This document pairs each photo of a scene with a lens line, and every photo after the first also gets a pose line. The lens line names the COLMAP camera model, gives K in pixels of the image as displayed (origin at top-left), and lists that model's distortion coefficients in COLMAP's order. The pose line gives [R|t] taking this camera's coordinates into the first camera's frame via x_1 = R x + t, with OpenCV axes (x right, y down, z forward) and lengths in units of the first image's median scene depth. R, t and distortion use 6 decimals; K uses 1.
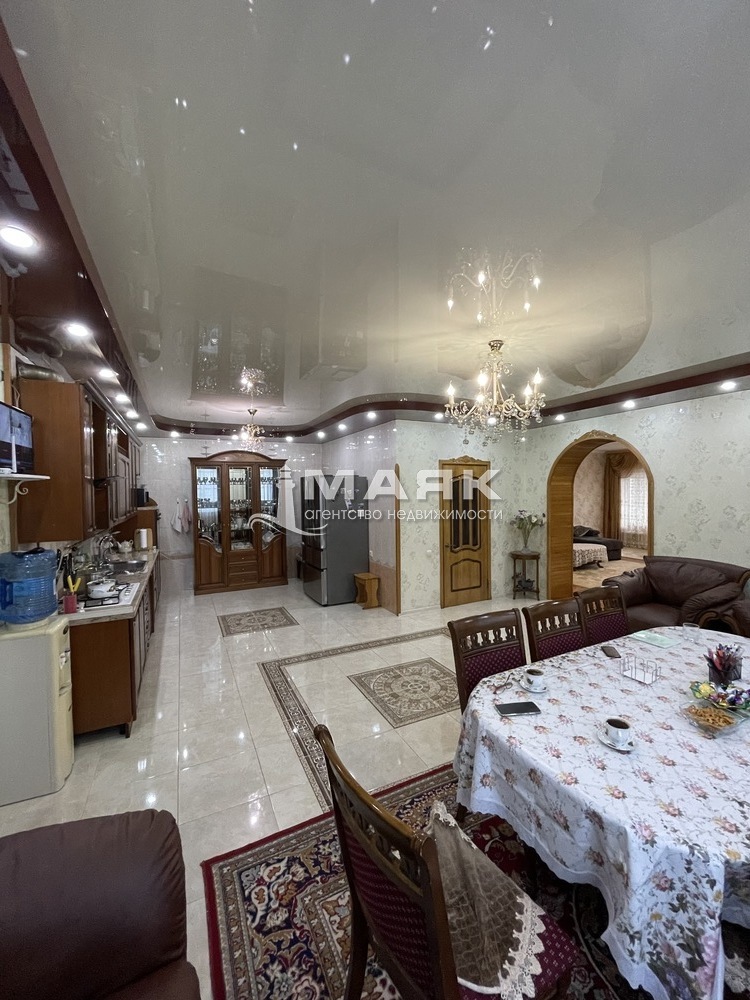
lens RADIAL K [[402.6, 0, 376.7], [0, 402.6, 498.4], [0, 0, 1]] dist [-0.002978, 0.000132]
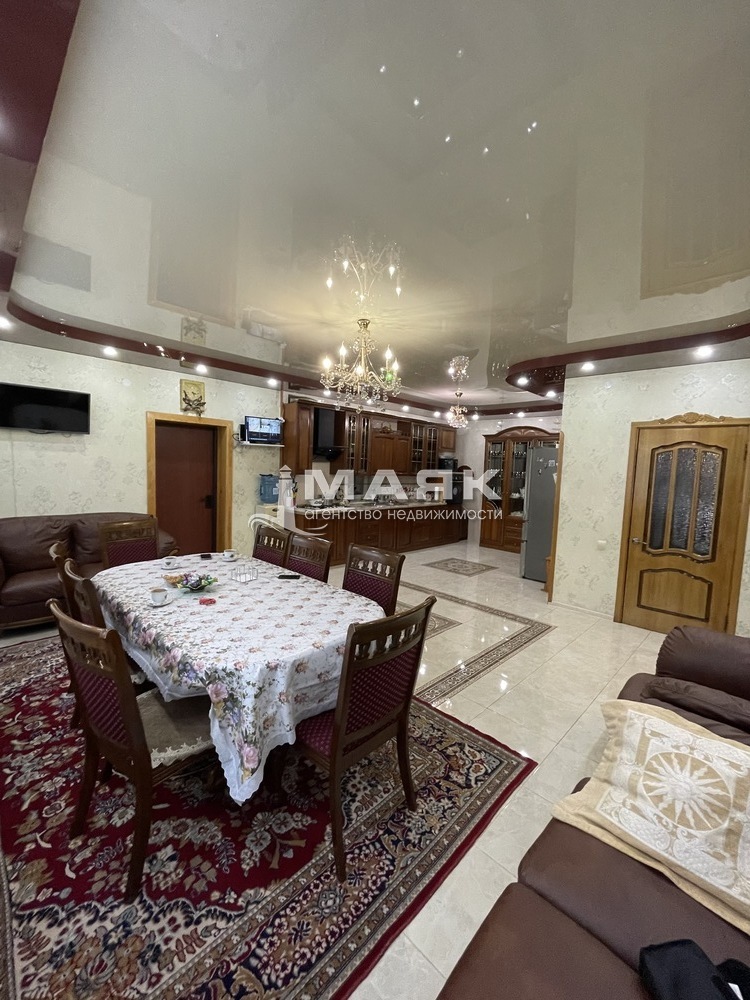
lens RADIAL K [[402.6, 0, 377.3], [0, 402.6, 498.0], [0, 0, 1]] dist [-0.002978, 0.000132]
pose [[0.336365, 0.101233, -0.936275, 0.802752], [-0.063324, 0.994387, 0.084766, 0.008984], [0.939600, 0.030777, 0.340888, 0.368162]]
